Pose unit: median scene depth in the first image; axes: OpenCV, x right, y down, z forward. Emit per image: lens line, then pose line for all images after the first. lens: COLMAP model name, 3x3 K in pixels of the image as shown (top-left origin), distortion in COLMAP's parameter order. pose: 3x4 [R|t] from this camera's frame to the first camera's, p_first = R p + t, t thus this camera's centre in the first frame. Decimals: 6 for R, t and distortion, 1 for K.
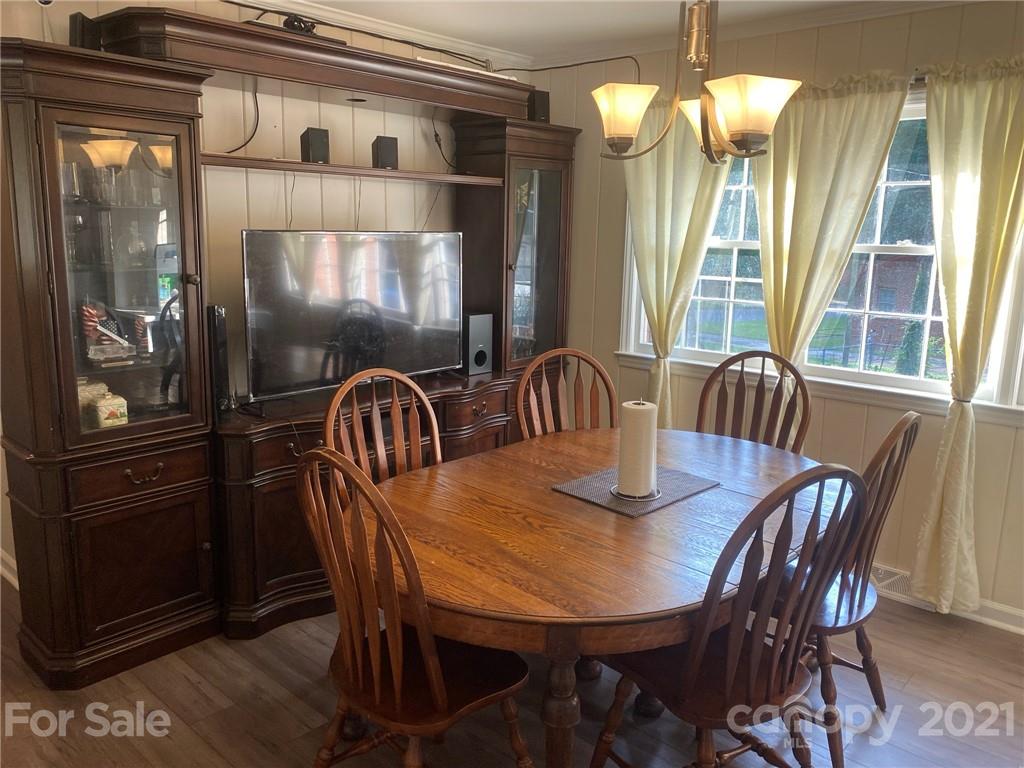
lens RADIAL K [[777.4, 0, 516.2], [0, 777.4, 376.8], [0, 0, 1]] dist [0.049782, 0.001221]
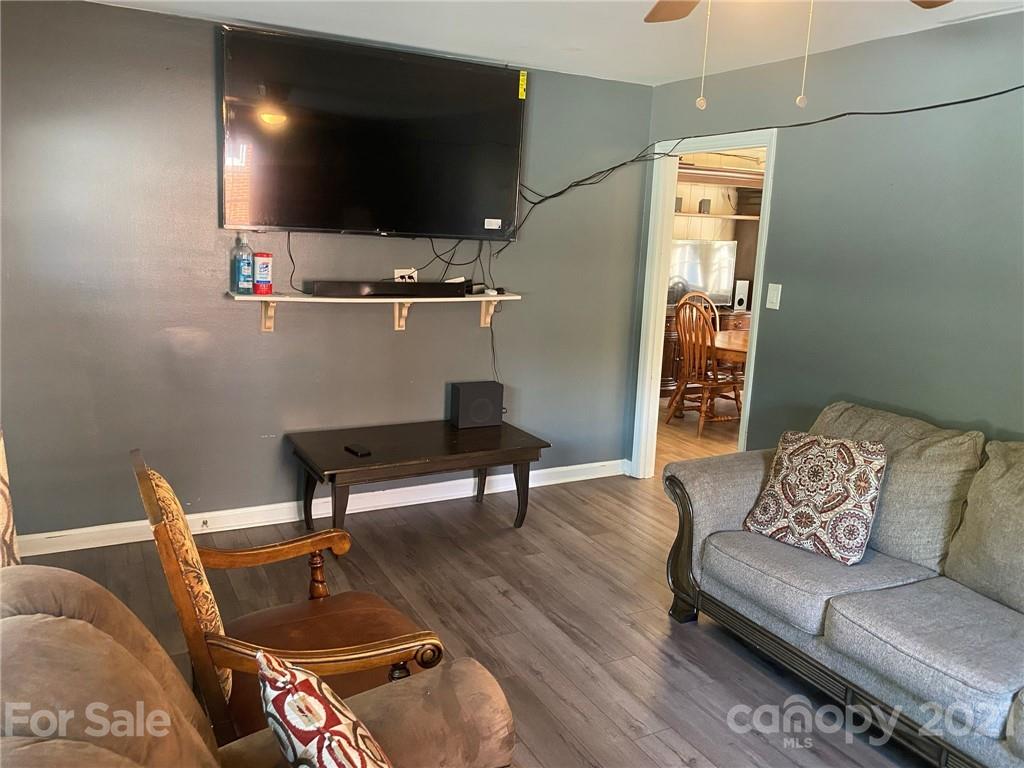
lens RADIAL K [[777.4, 0, 513.4], [0, 777.4, 382.7], [0, 0, 1]] dist [0.049782, 0.001221]
pose [[0.938625, 0.086975, -0.333795, 0.100489], [-0.086423, 0.996121, 0.016534, 0.210463], [0.333938, 0.013328, 0.942501, -1.179270]]
